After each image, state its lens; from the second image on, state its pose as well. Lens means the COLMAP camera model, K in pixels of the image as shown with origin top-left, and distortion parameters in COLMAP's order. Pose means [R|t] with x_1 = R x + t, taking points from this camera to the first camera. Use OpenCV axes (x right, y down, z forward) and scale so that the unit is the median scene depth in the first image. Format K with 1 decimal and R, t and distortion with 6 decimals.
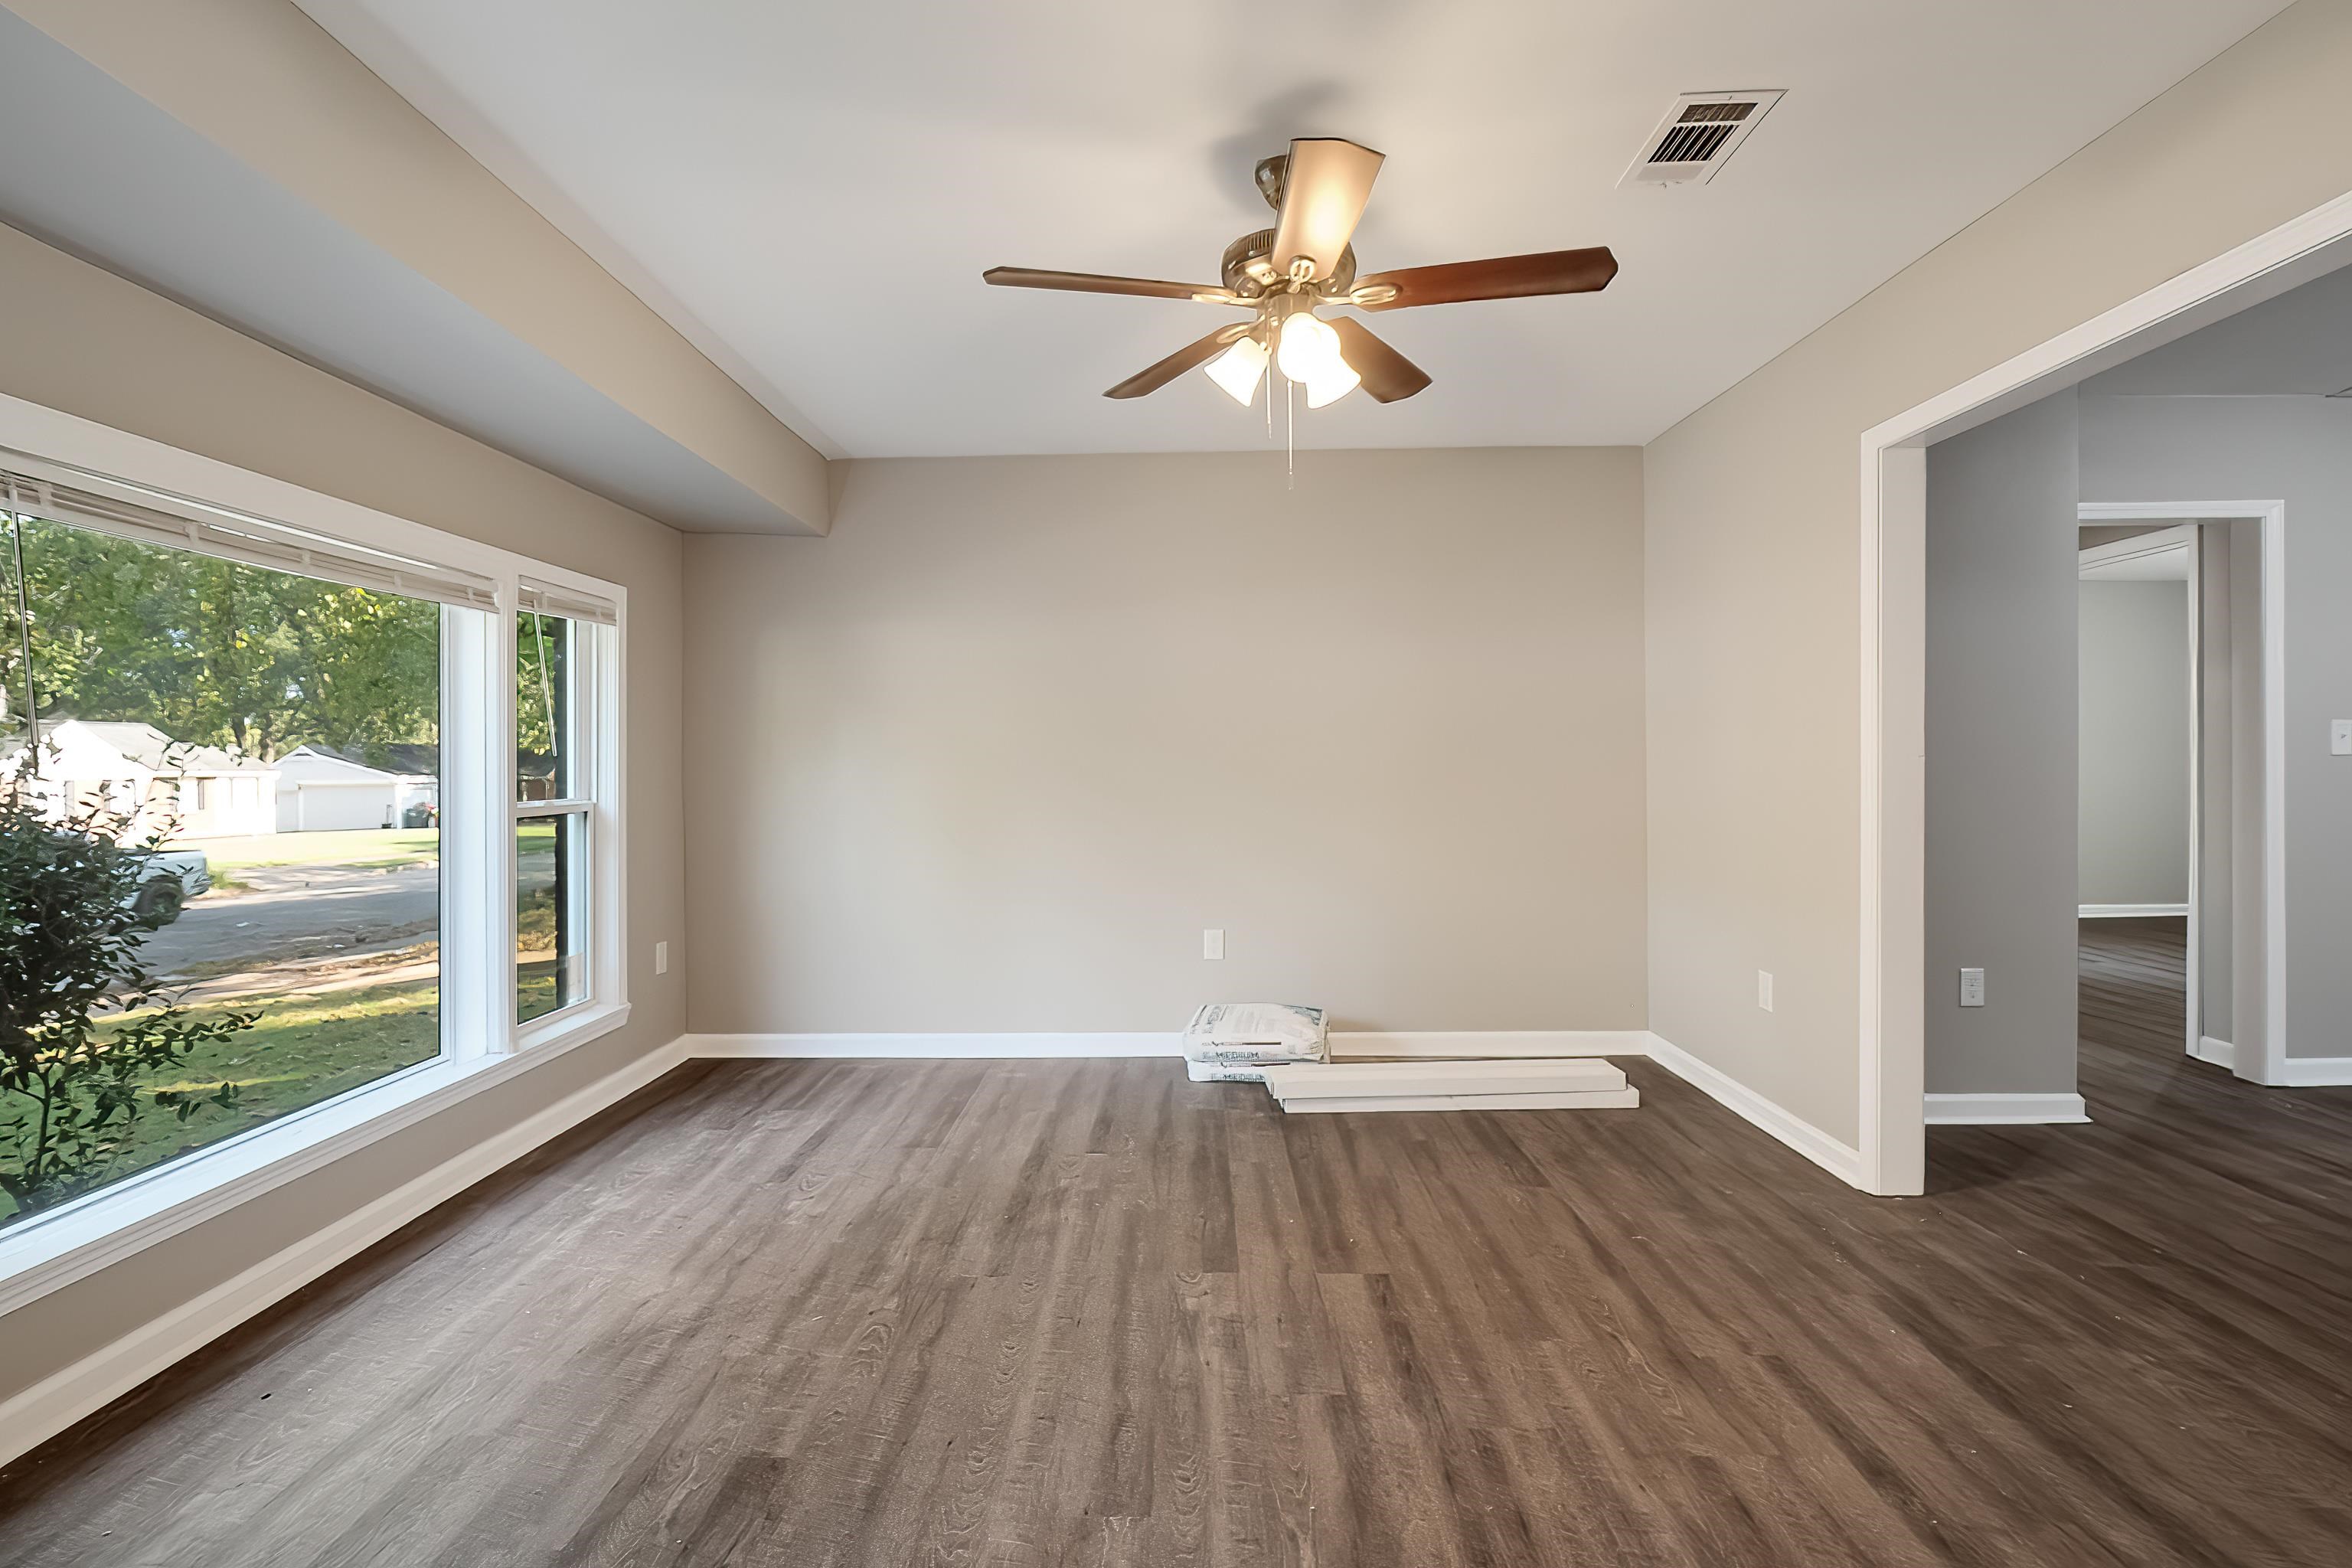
lens RADIAL K [[1099.5, 0, 1176.0], [0, 1099.5, 784.0], [0, 0, 1]] dist [-0.015743, 0.000906]
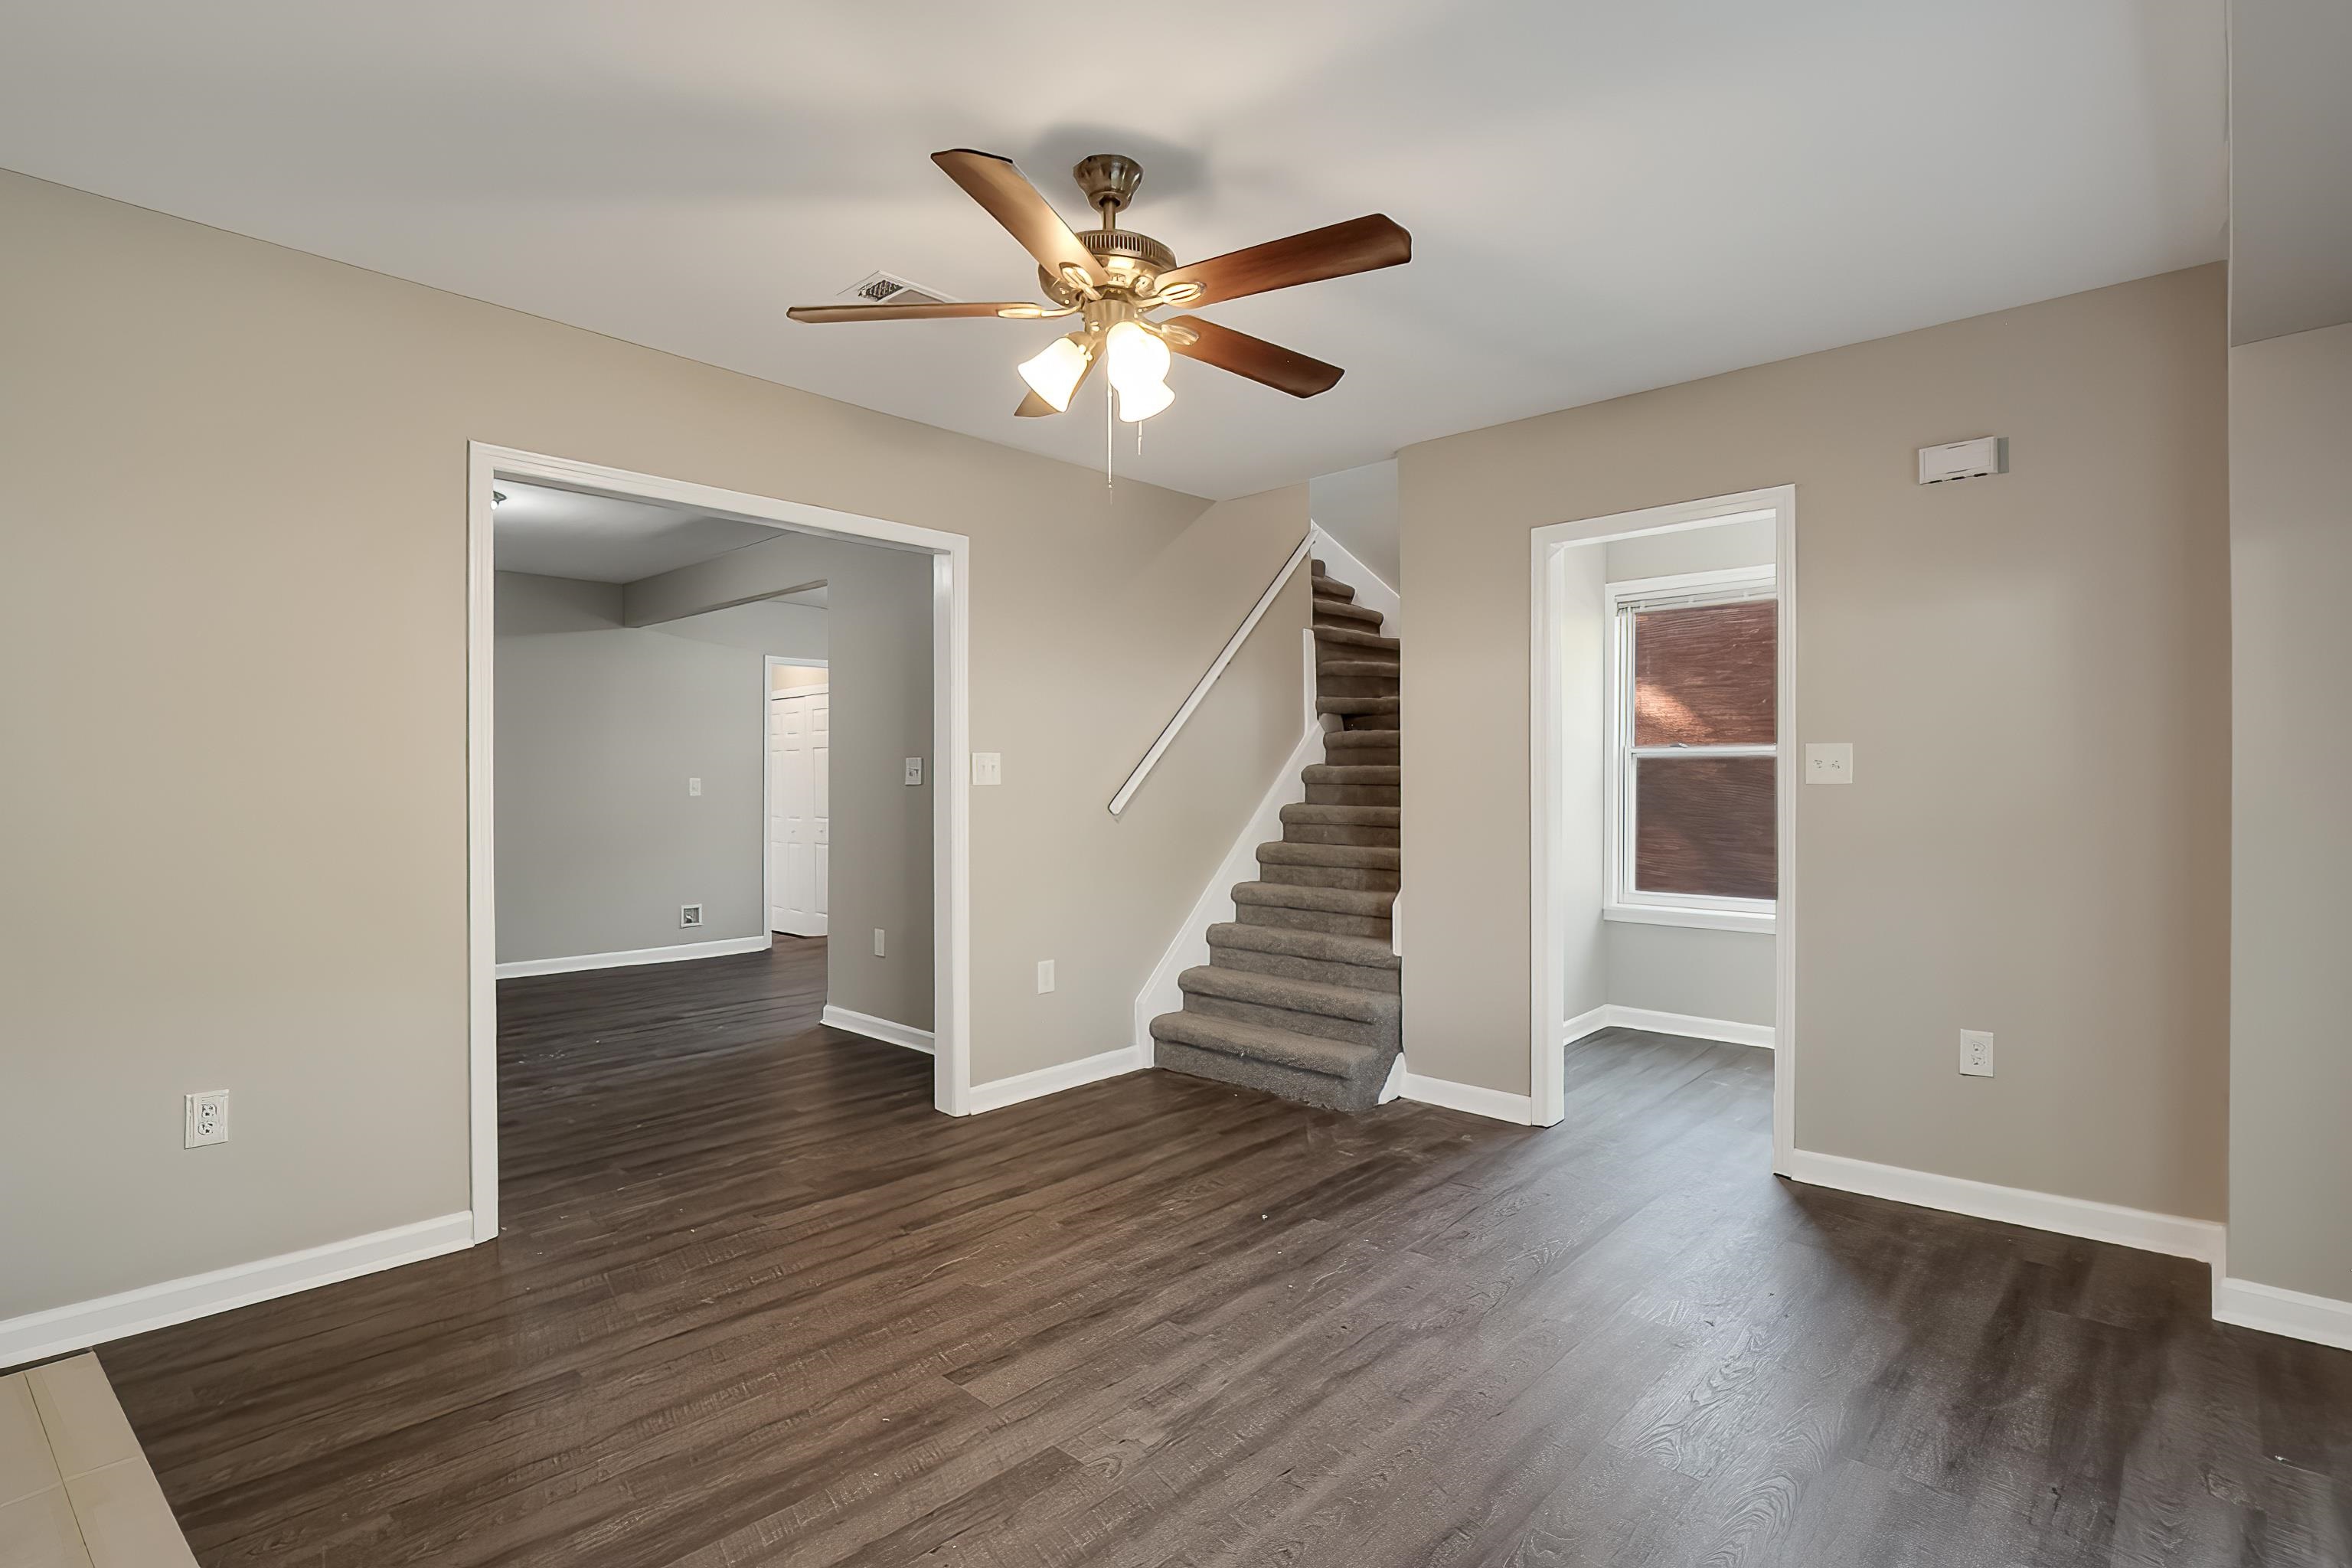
lens RADIAL K [[1099.5, 0, 1176.0], [0, 1099.5, 784.0], [0, 0, 1]] dist [-0.015743, 0.000906]
pose [[-0.736206, 0.007310, 0.676718, -0.584154], [0.018100, 0.999797, 0.008892, -0.027731], [-0.676515, 0.018795, -0.736189, 1.651453]]
